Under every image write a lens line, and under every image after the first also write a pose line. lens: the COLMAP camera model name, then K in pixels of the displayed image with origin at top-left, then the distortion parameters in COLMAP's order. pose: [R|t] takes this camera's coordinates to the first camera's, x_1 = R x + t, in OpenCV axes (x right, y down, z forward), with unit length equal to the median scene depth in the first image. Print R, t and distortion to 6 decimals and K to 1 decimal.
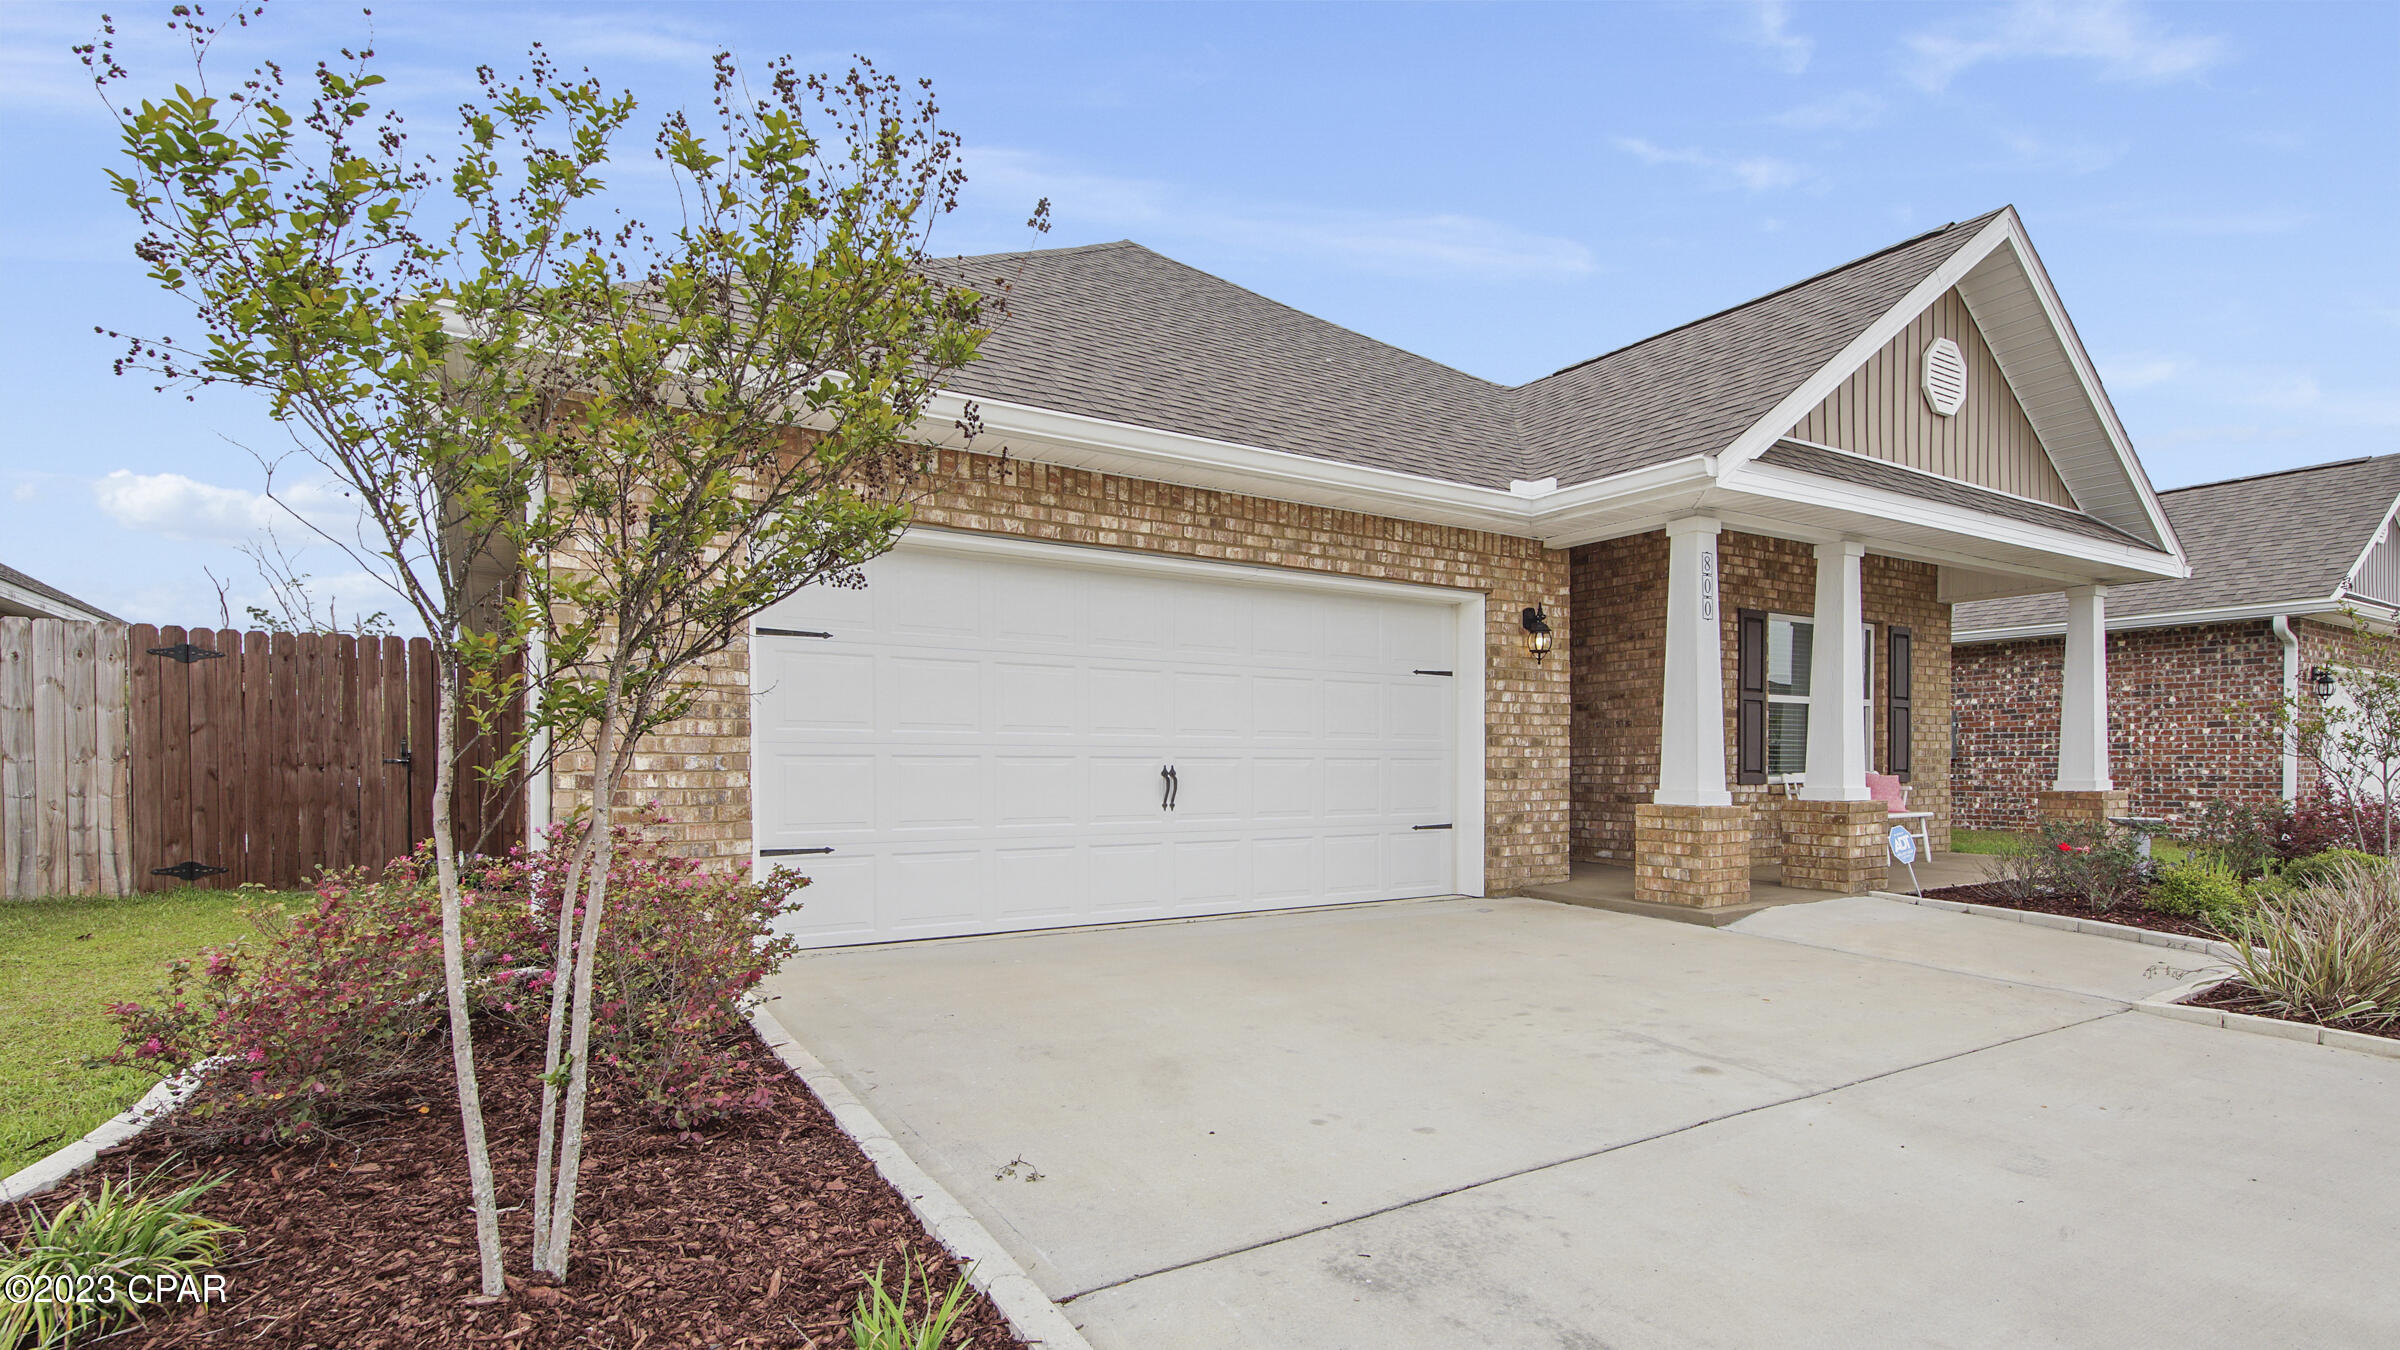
lens RADIAL K [[1198.0, 0, 1206.2], [0, 1198.0, 775.3], [0, 0, 1]] dist [0.025869, 0.000134]
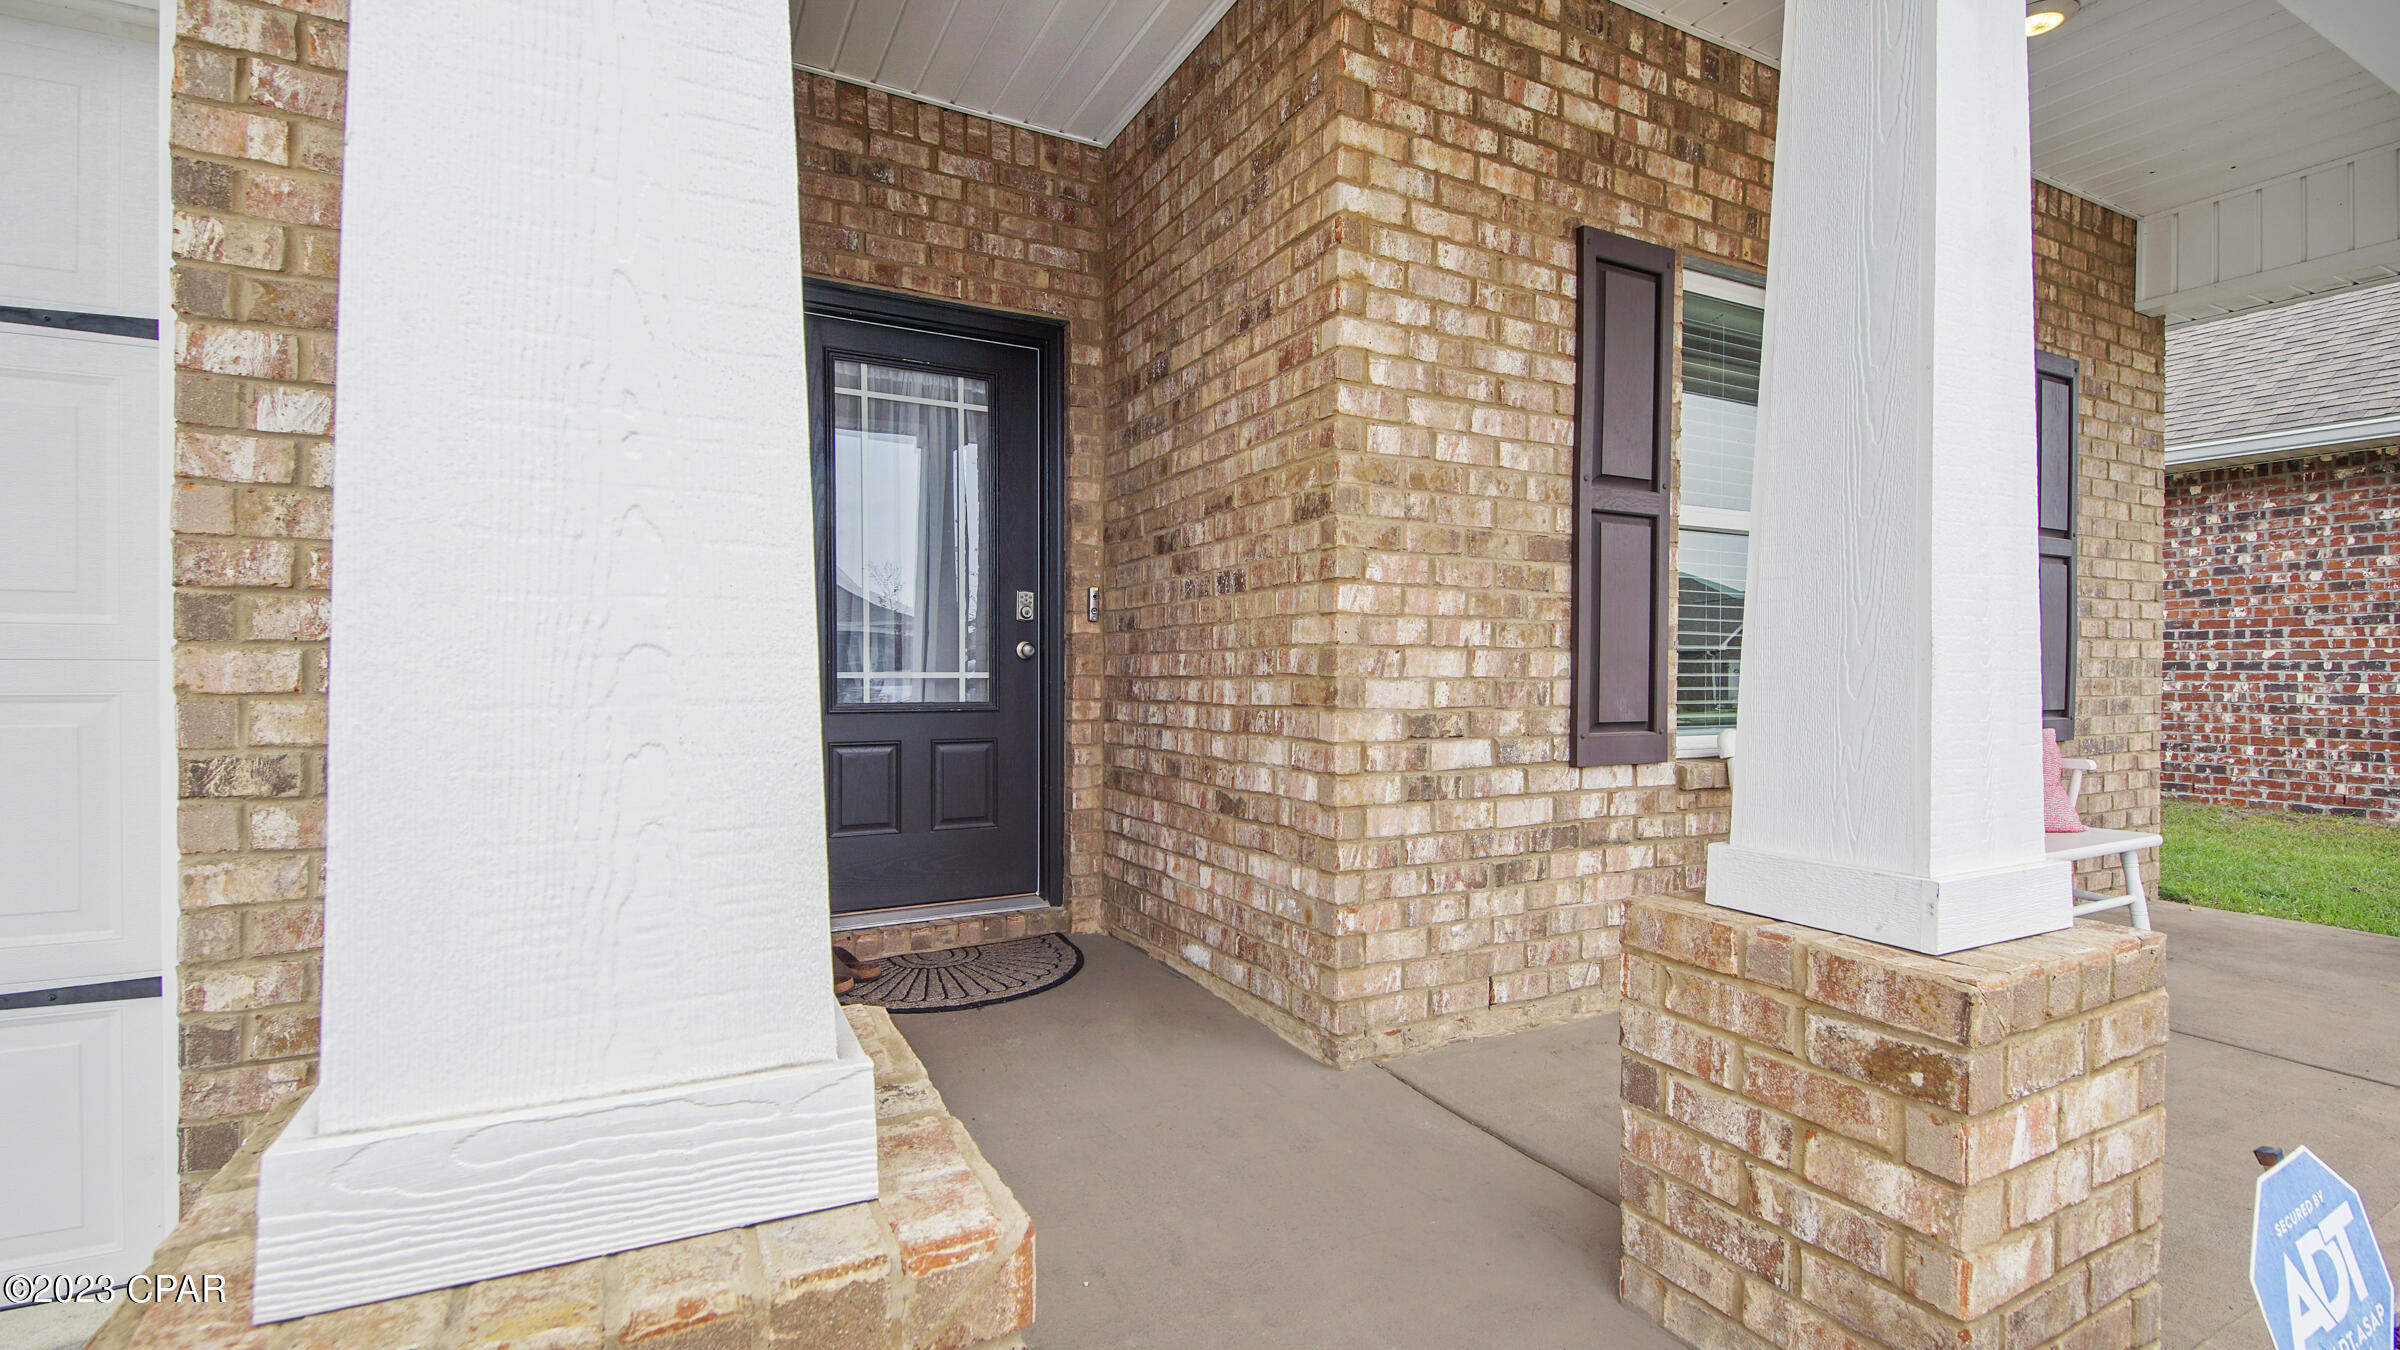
lens RADIAL K [[1084.8, 0, 1201.2], [0, 1084.8, 689.2], [0, 0, 1]] dist [0.024917, -0.000753]
pose [[0.997425, 0.004413, -0.071580, 0.359981], [-0.003752, 0.999949, 0.009360, -0.015884], [0.071618, -0.009067, 0.997391, 0.692366]]
